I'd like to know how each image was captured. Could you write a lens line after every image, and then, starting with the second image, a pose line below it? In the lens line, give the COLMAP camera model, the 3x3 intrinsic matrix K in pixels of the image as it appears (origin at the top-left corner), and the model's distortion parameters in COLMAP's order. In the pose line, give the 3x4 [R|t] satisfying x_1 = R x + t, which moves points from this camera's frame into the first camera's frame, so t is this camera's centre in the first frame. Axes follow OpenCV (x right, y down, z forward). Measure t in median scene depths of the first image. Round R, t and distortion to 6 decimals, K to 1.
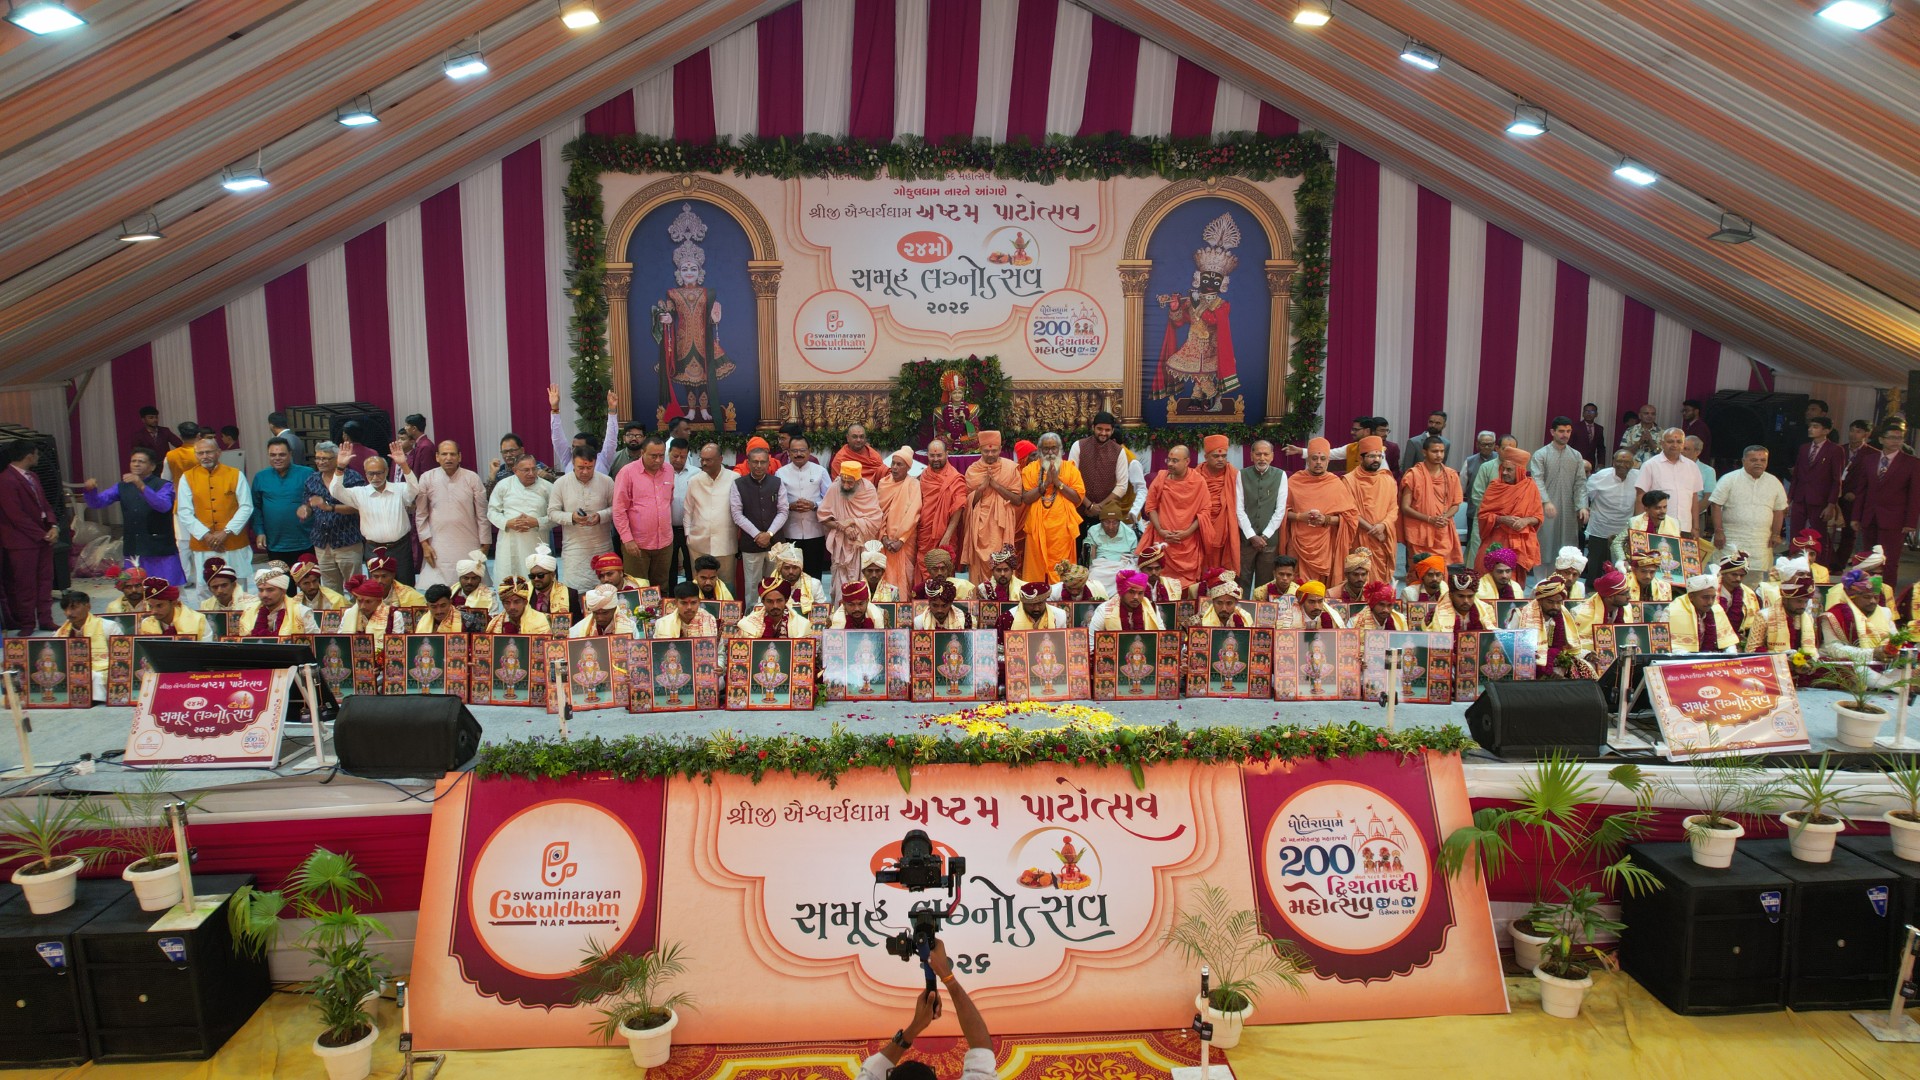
lens RADIAL K [[1241.7, 0, 960.0], [0, 1241.7, 540.0], [0, 0, 1]] dist [-0.075488, 0.074176]
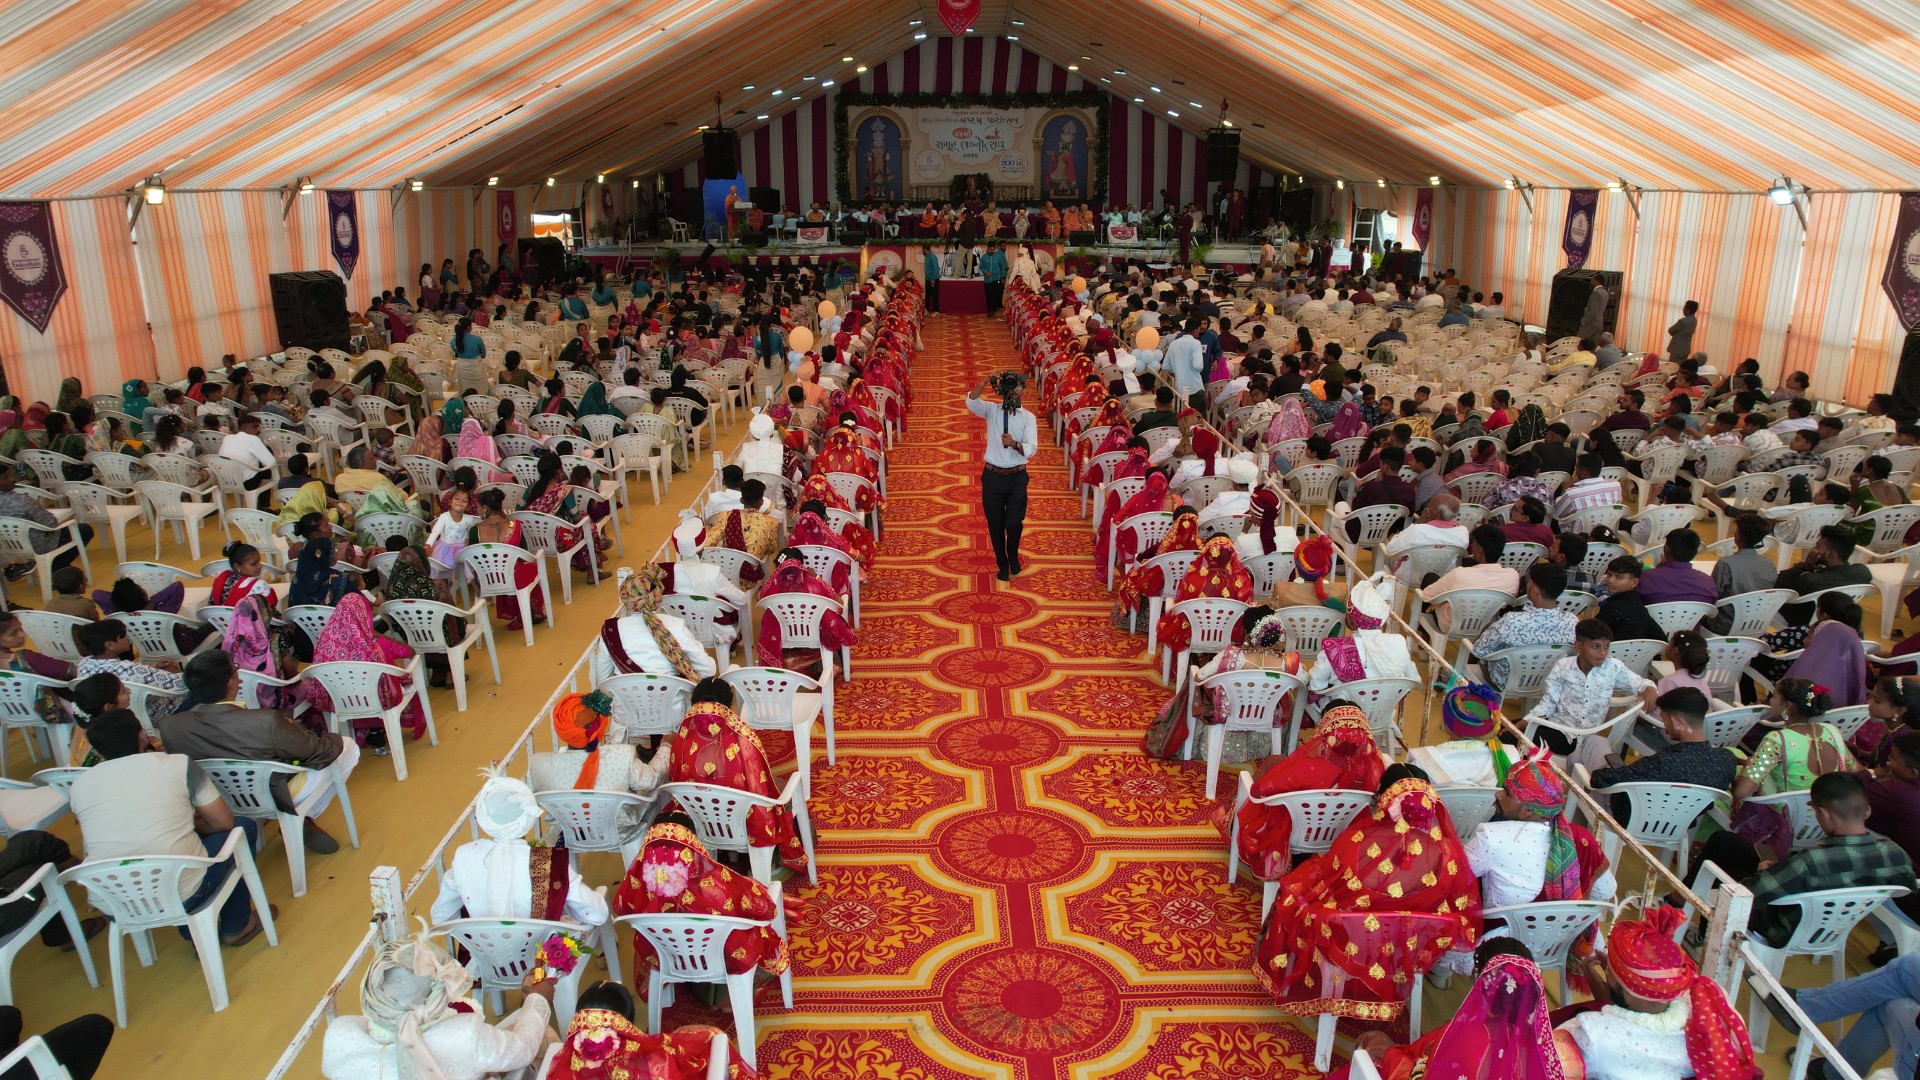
lens RADIAL K [[1243.3, 0, 960.0], [0, 1243.3, 540.0], [0, 0, 1]] dist [-0.079761, 0.077646]
pose [[0.999016, 0.014362, -0.041966, 0.210033], [-0.009440, 0.993297, 0.115206, 0.774086], [0.043339, -0.114696, 0.992455, -4.078951]]
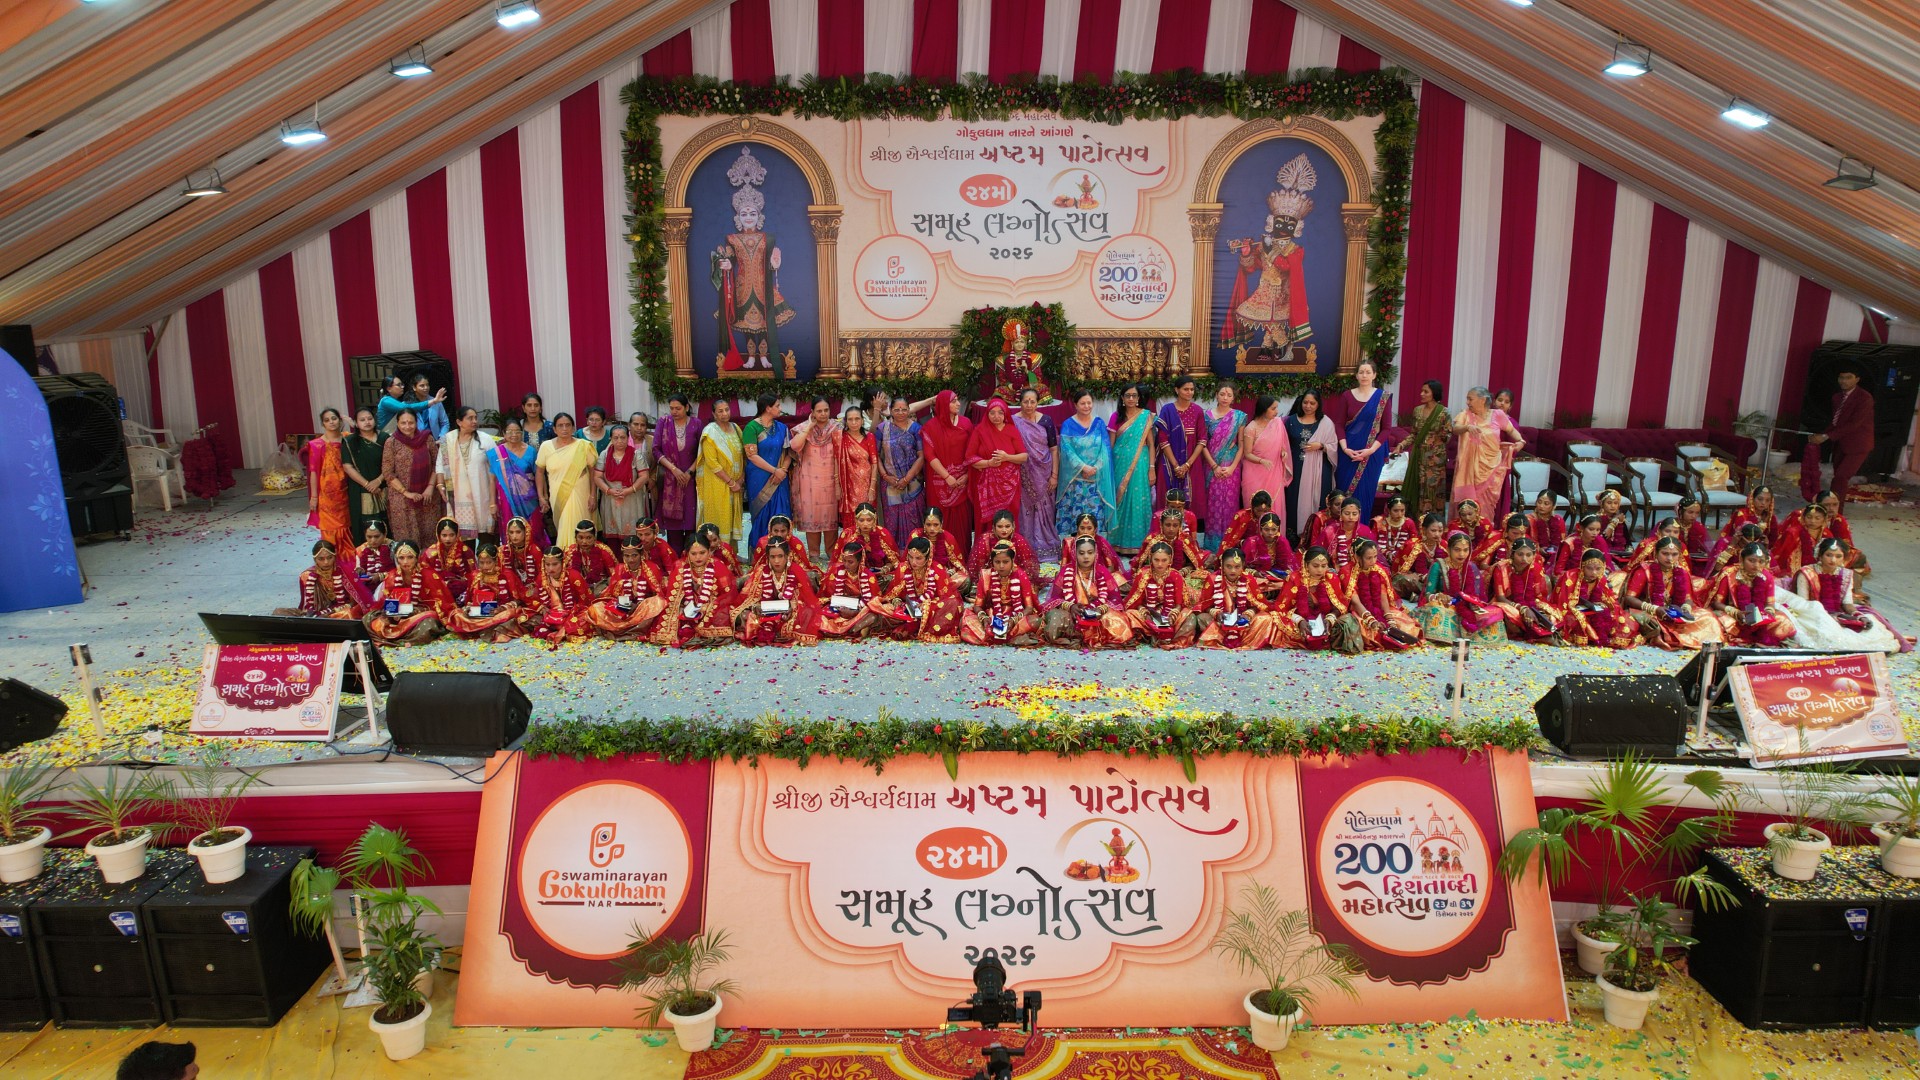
lens RADIAL K [[1243.3, 0, 960.0], [0, 1243.3, 540.0], [0, 0, 1]] dist [-0.079761, 0.077646]
pose [[0.998397, 0.011545, -0.055407, 0.014172], [-0.008165, 0.998114, 0.060840, -0.045954], [0.056005, -0.060291, 0.996608, 0.026370]]
